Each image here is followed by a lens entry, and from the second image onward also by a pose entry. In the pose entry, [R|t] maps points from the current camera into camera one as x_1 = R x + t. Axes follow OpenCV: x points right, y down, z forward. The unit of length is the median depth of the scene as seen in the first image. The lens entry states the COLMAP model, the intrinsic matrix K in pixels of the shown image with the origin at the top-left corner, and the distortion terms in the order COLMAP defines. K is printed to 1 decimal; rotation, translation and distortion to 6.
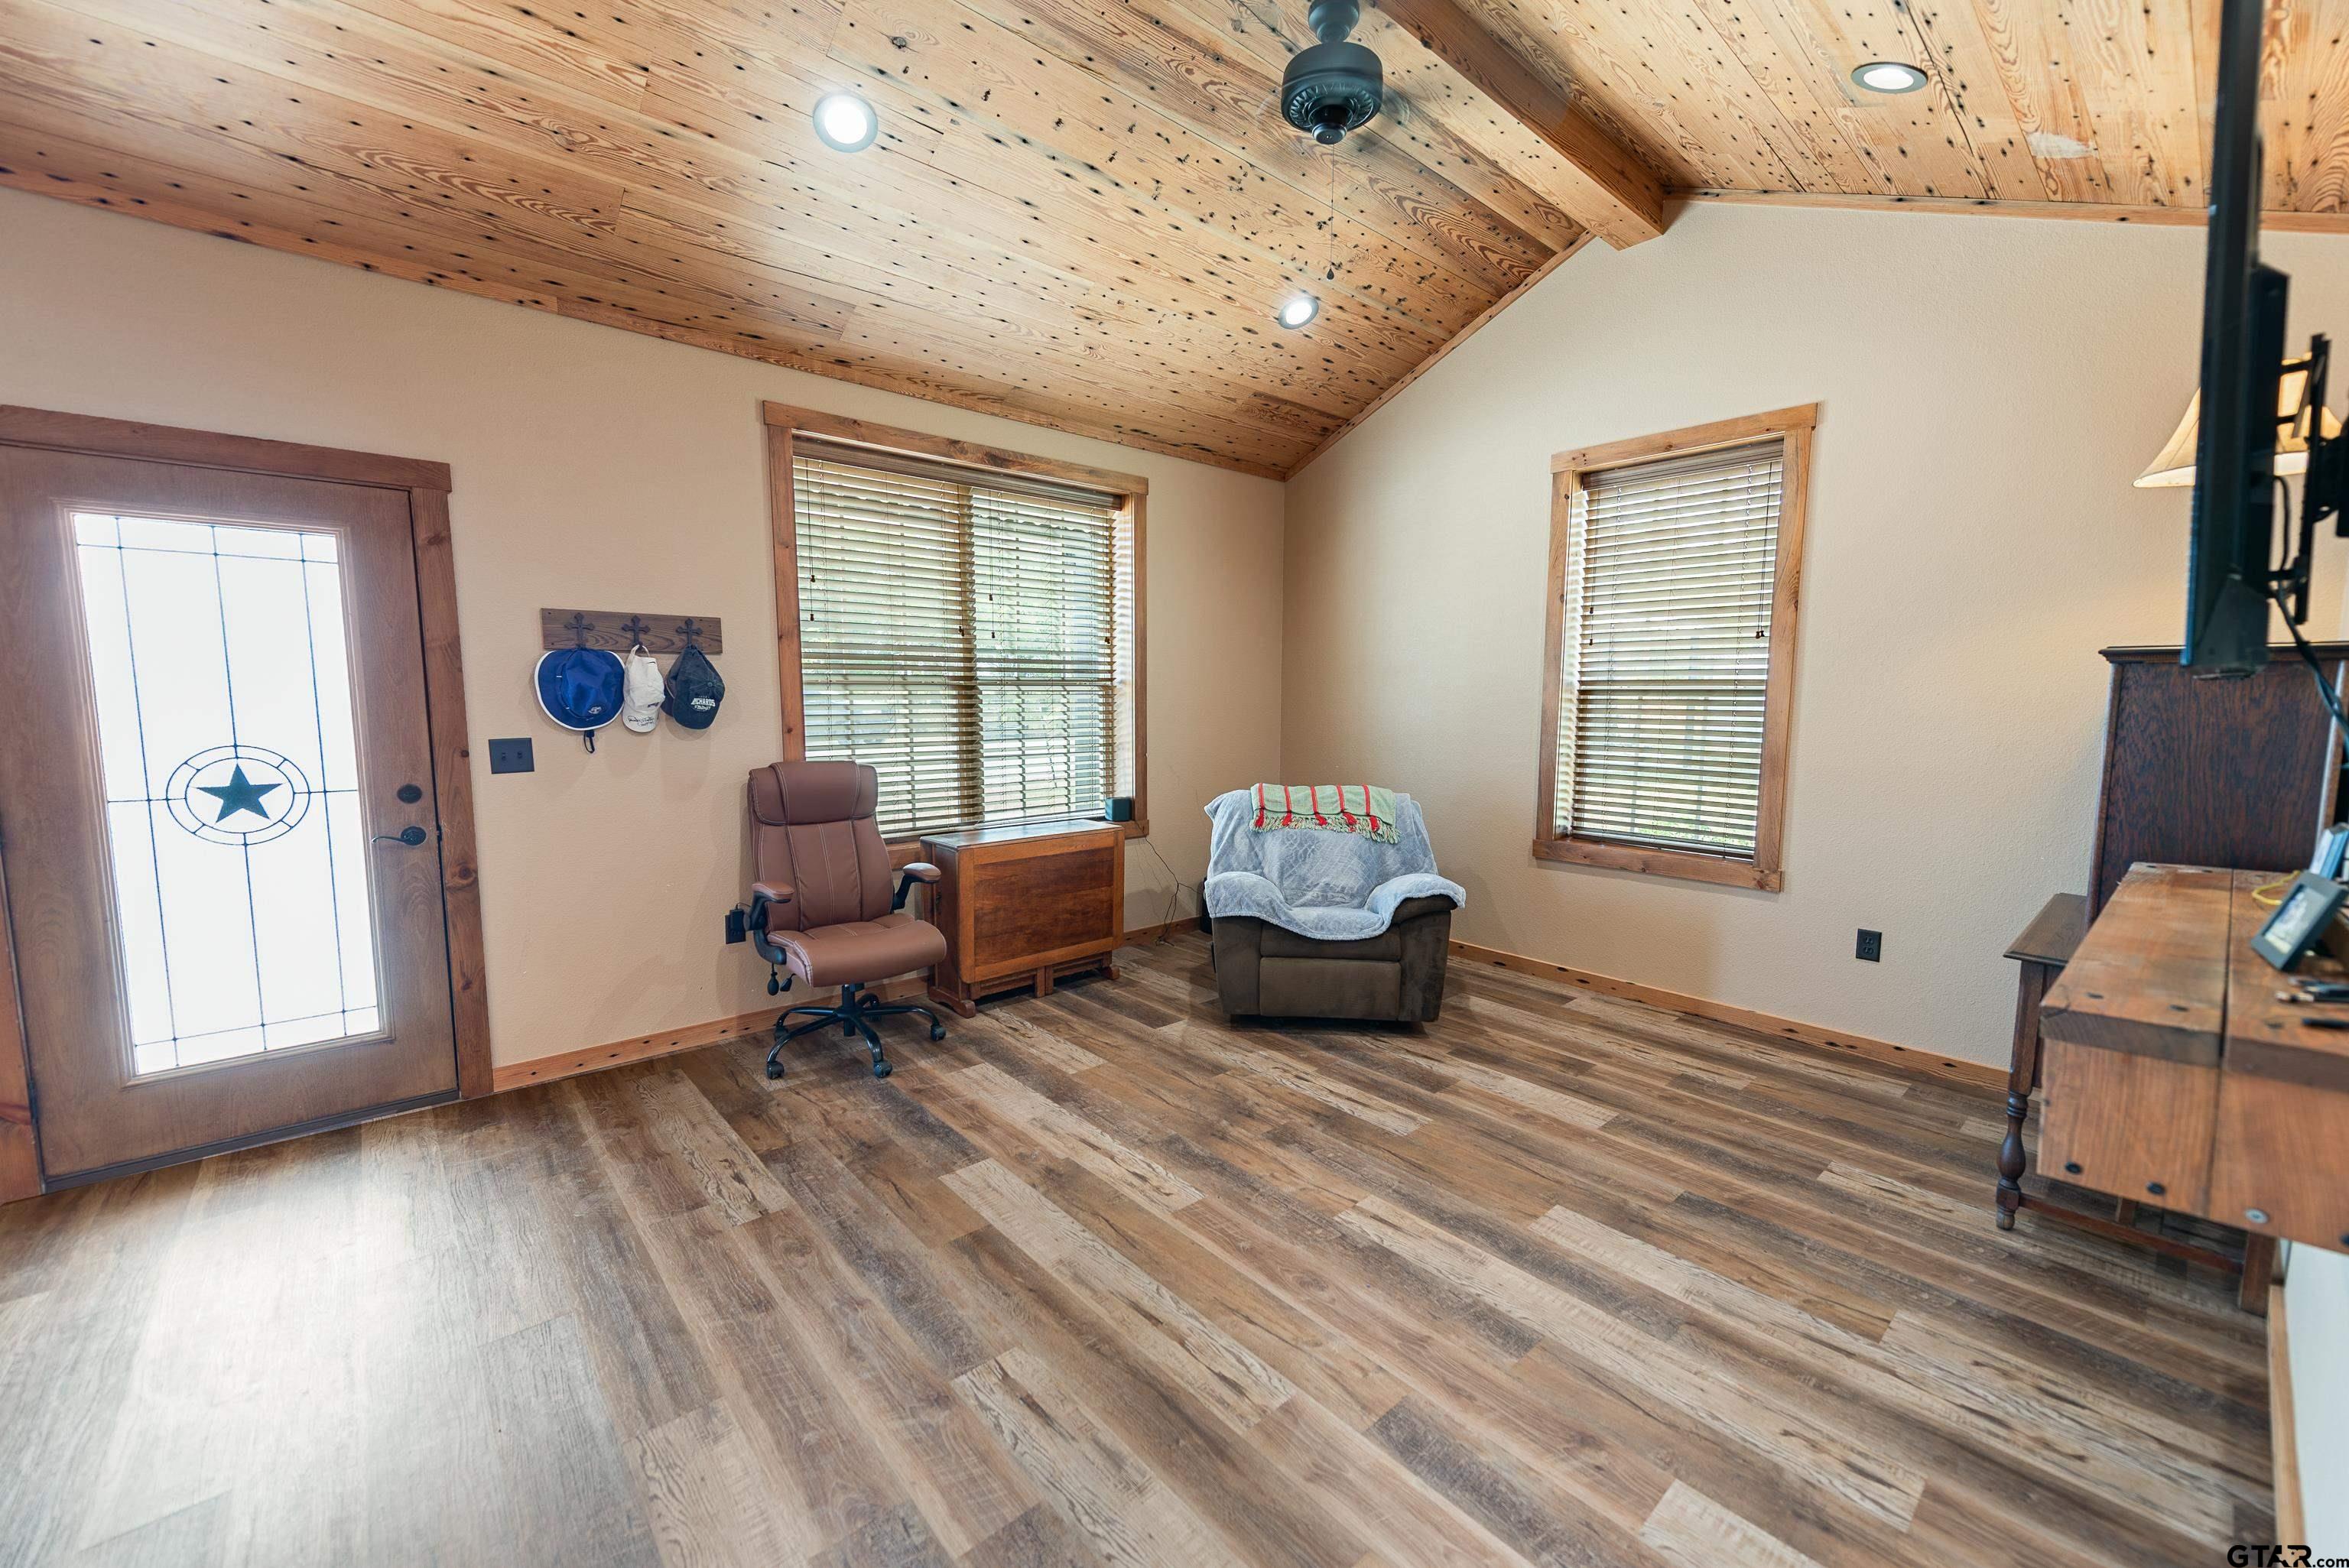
lens RADIAL K [[919.9, 0, 1176.2], [0, 919.9, 788.4], [0, 0, 1]] dist [0.017929, -0.005380]
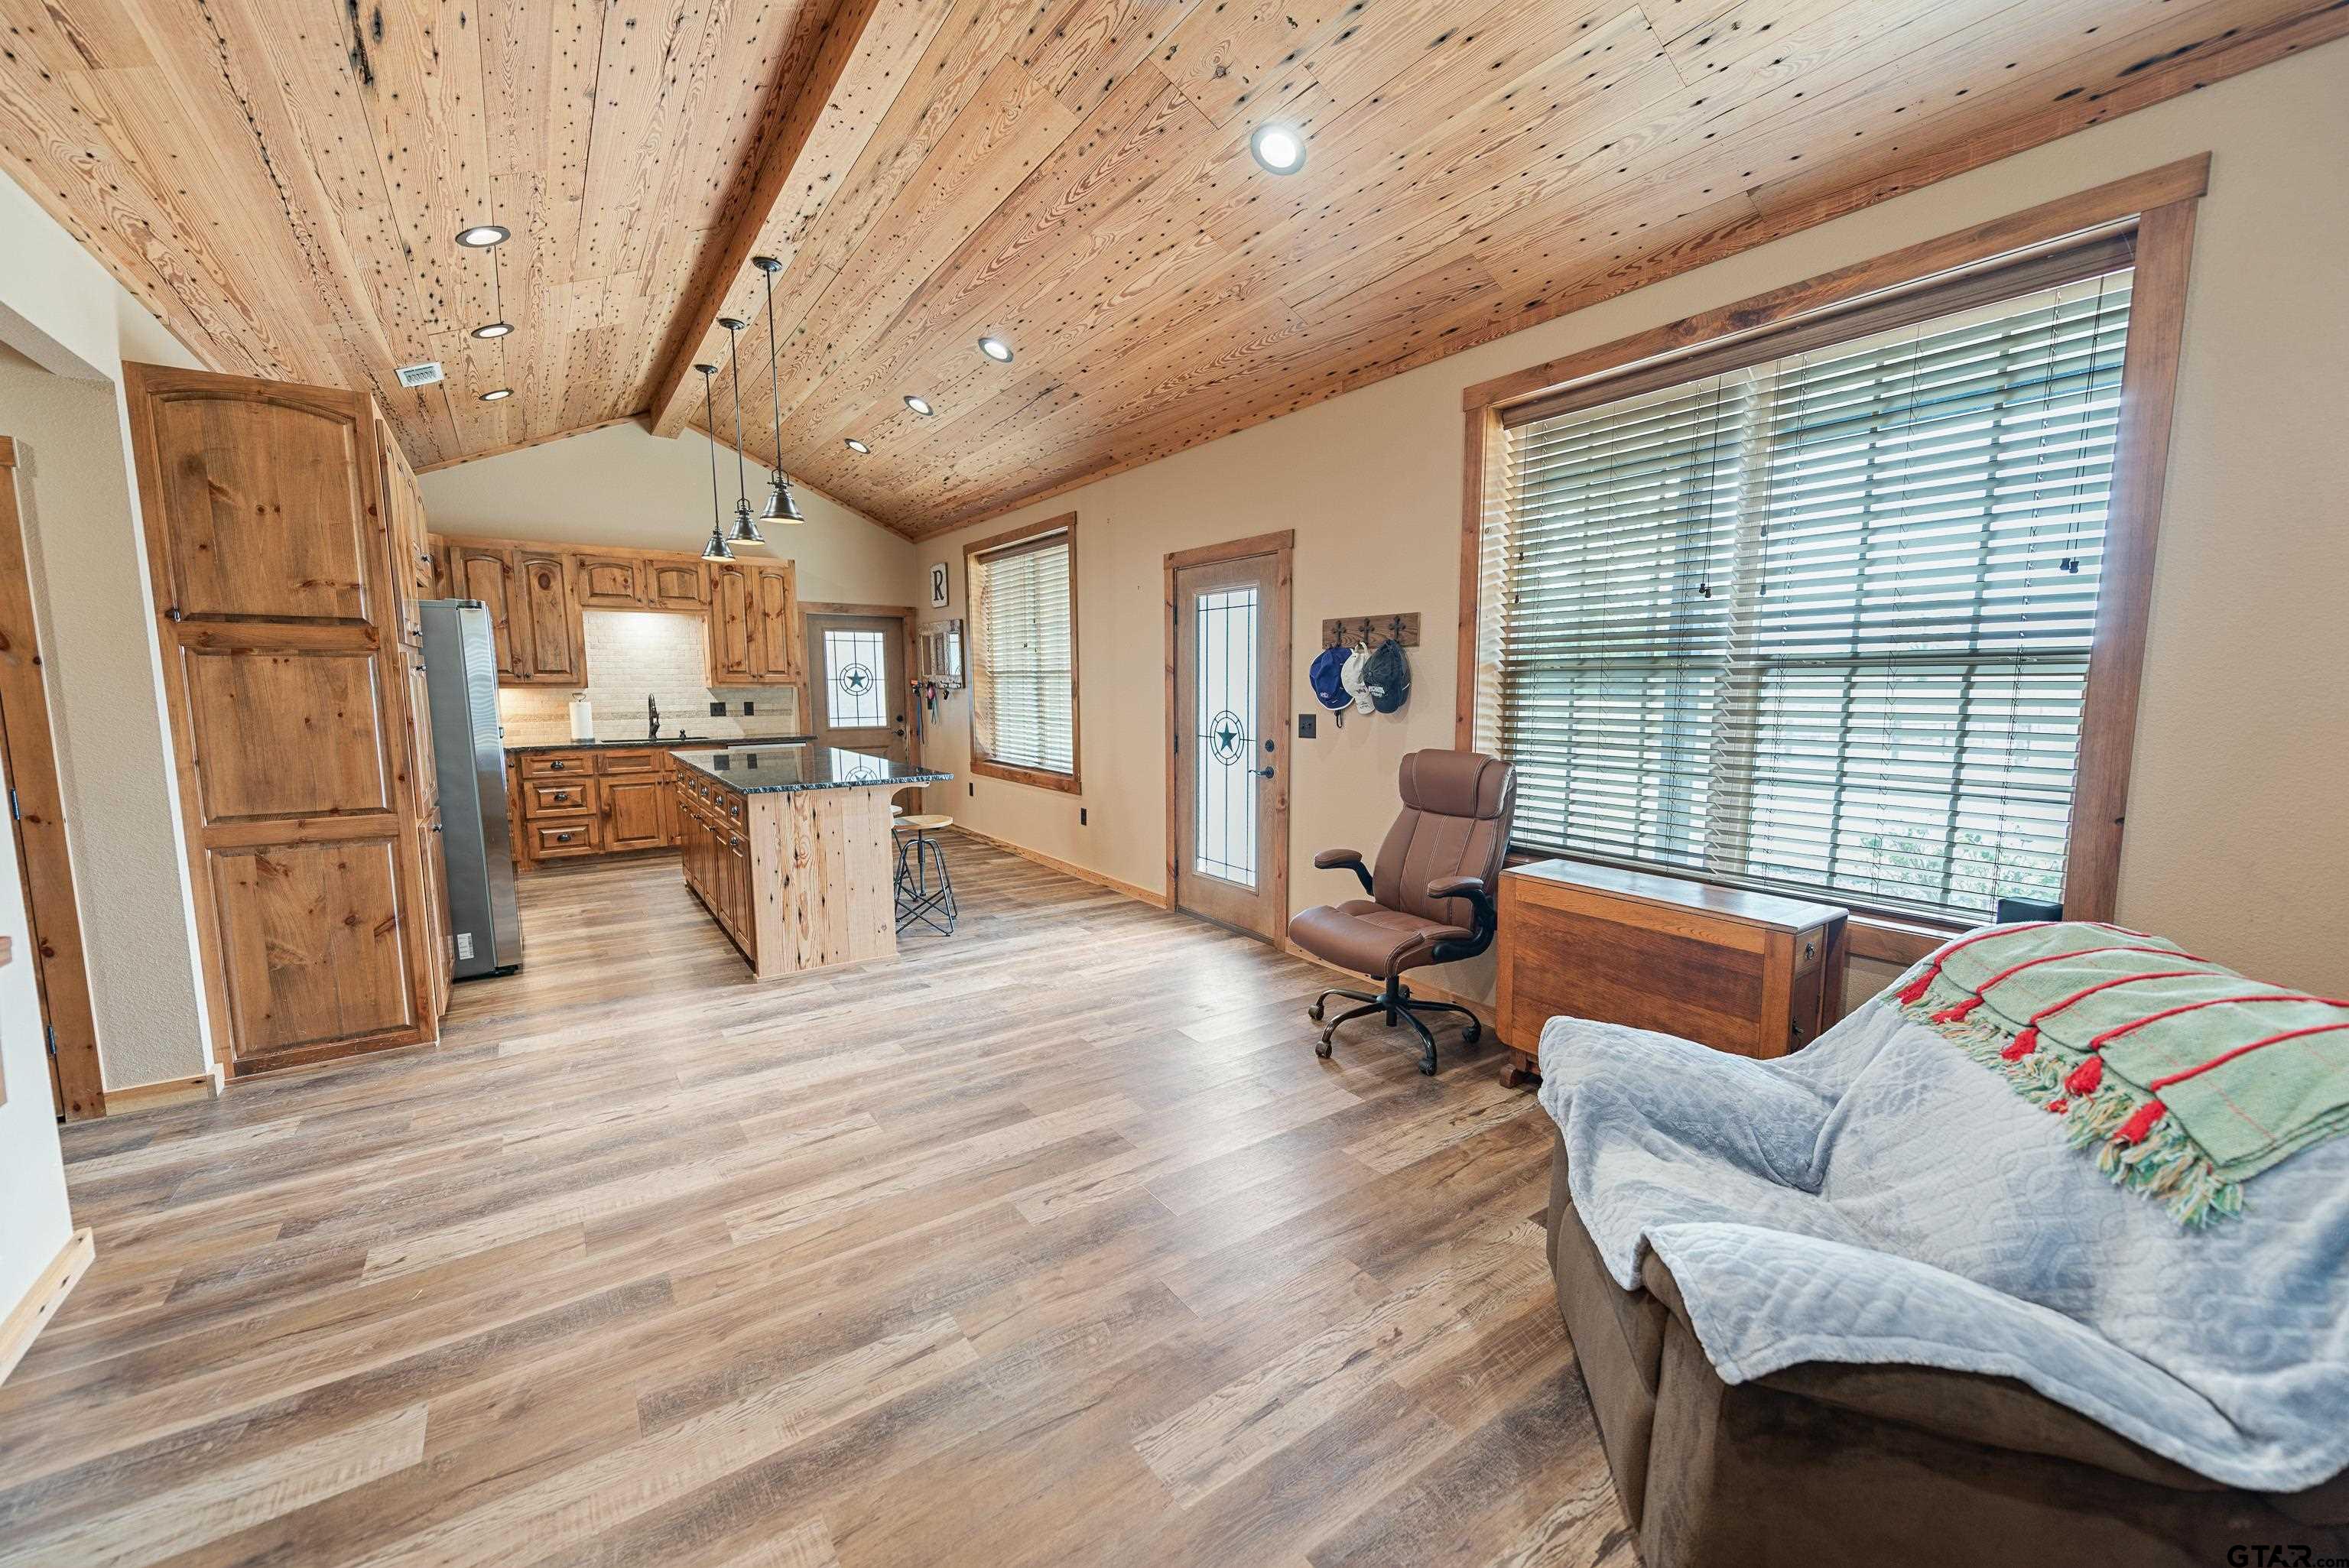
lens RADIAL K [[919.9, 0, 1176.2], [0, 919.9, 788.4], [0, 0, 1]] dist [0.017929, -0.005380]
pose [[-0.114359, 0.111412, -0.987172, 0.759595], [-0.104797, 0.986794, 0.123509, -0.100948], [0.987897, 0.117578, -0.101173, 1.023511]]
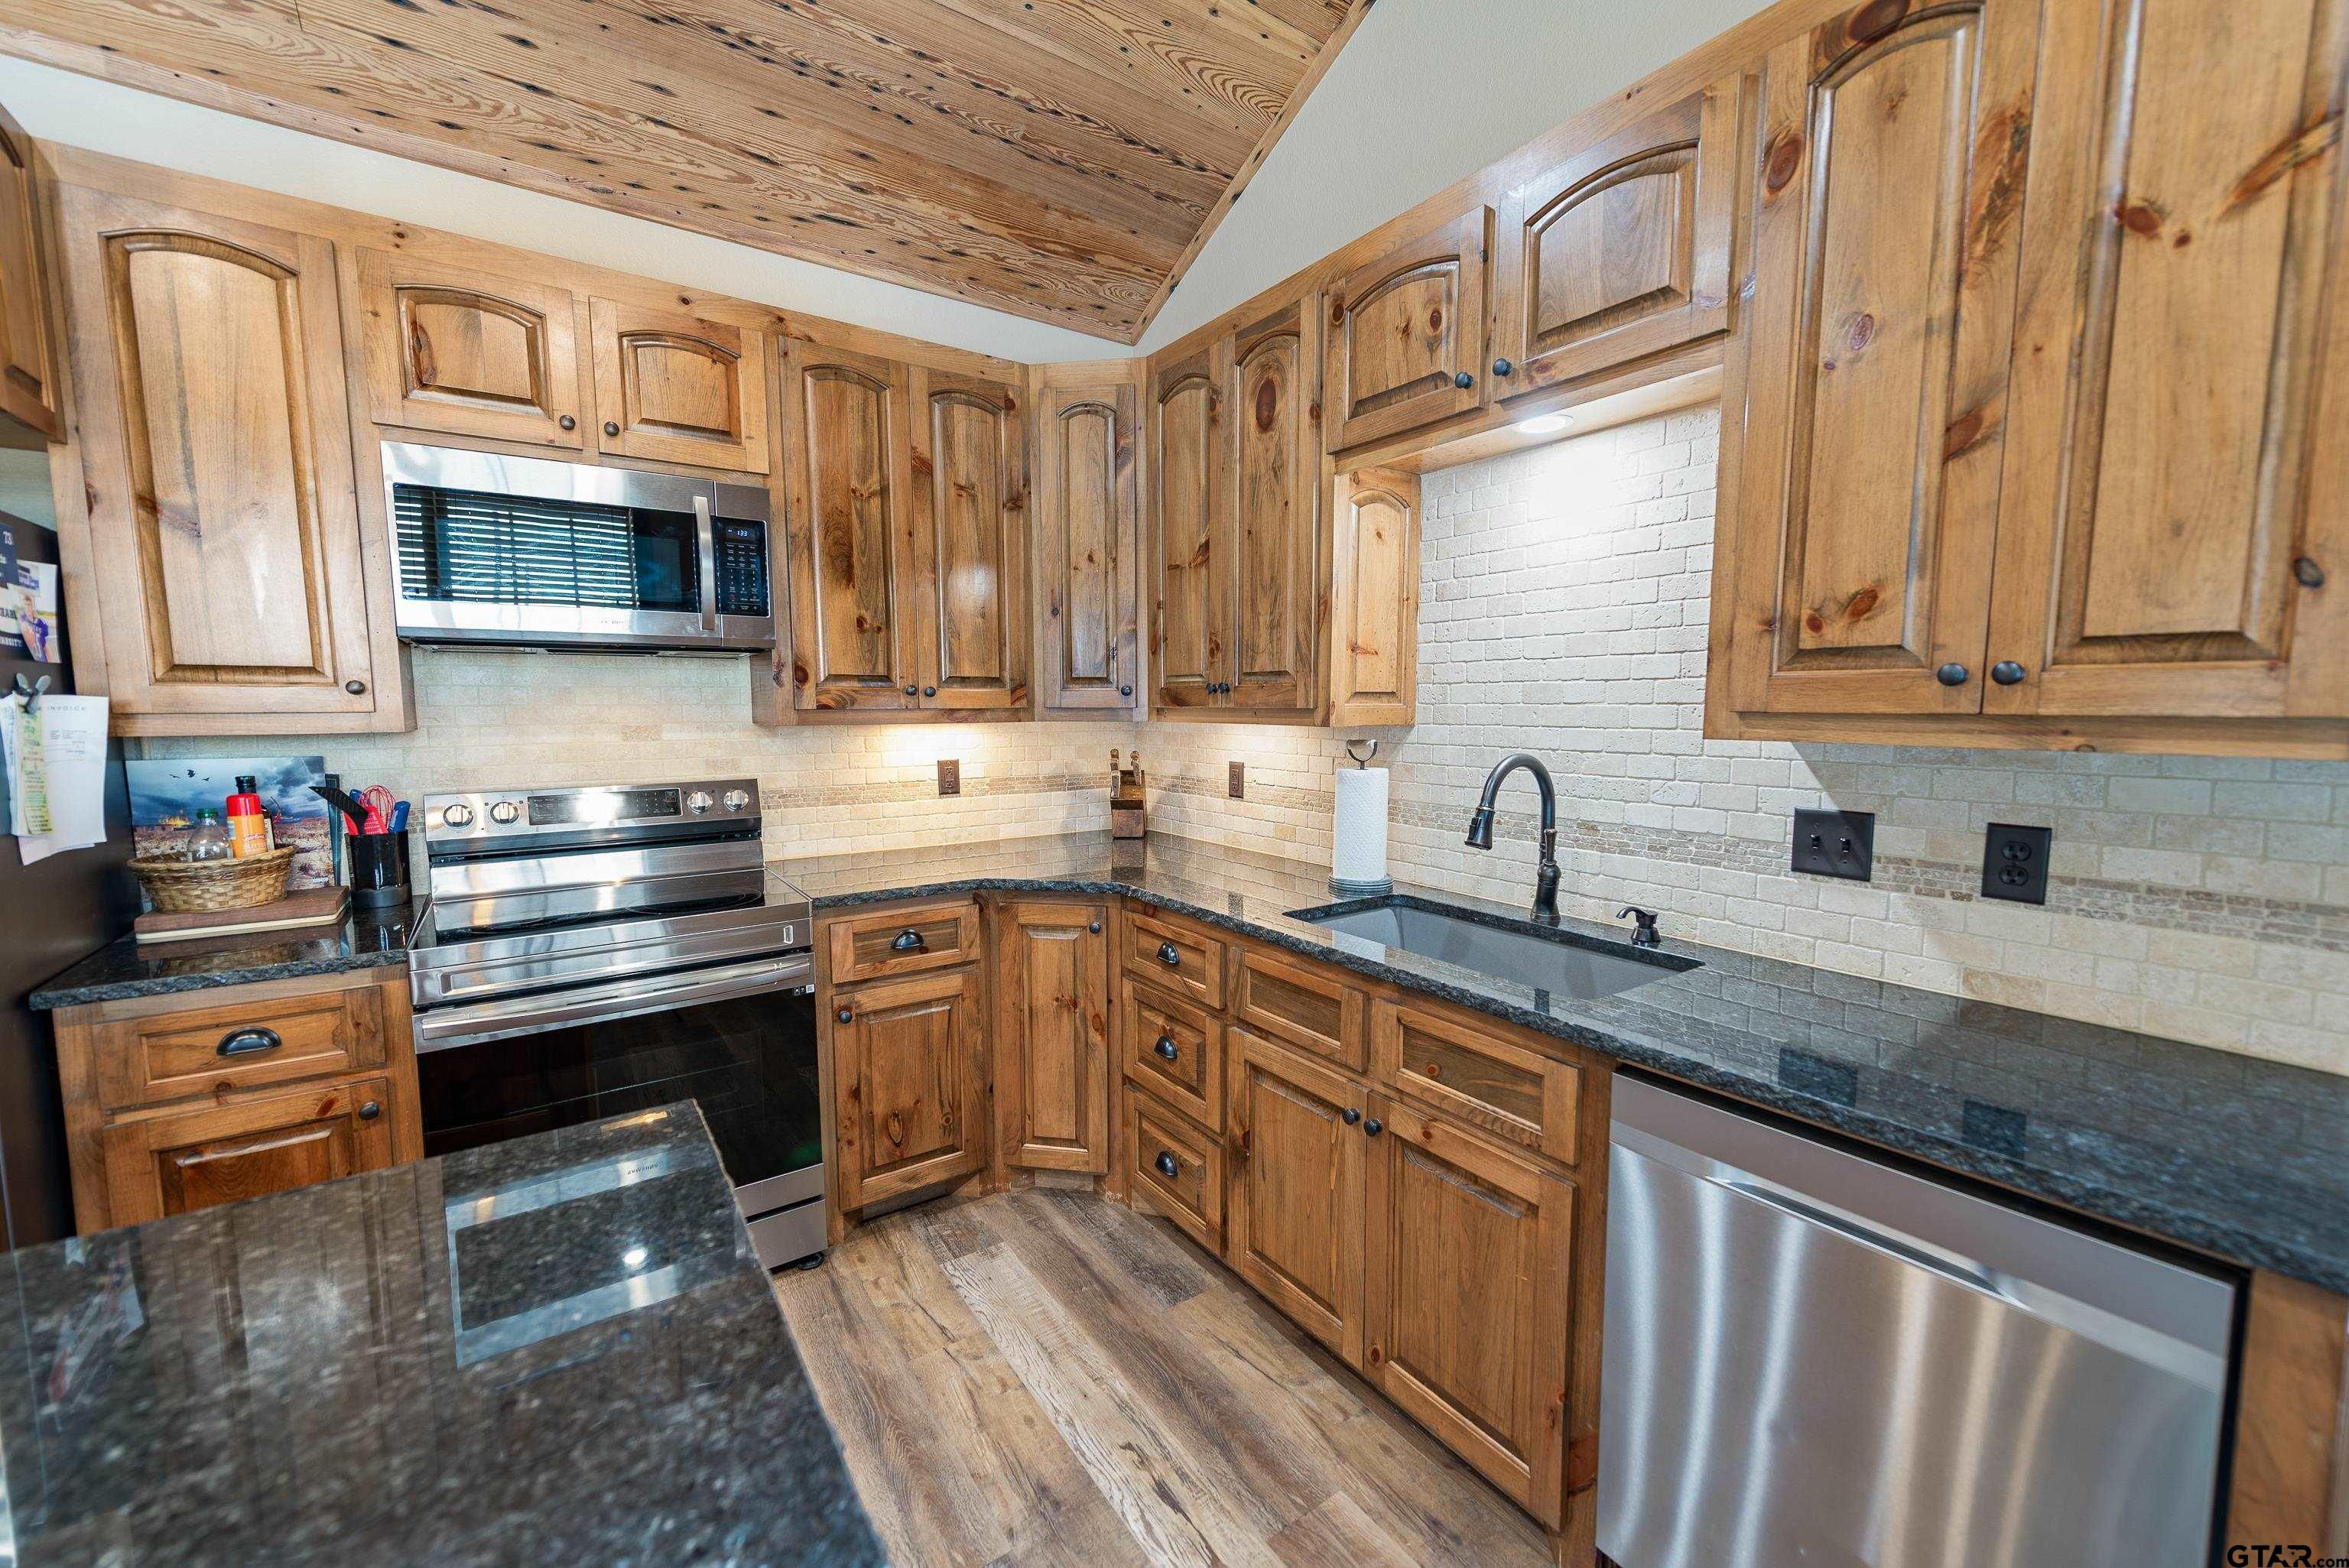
lens RADIAL K [[919.9, 0, 1176.2], [0, 919.9, 788.4], [0, 0, 1]] dist [0.017929, -0.005380]
pose [[-0.993424, -0.015405, 0.113456, -1.416155], [0.008052, 0.979054, 0.203441, -0.004876], [-0.114214, 0.203017, -0.972491, -0.006492]]
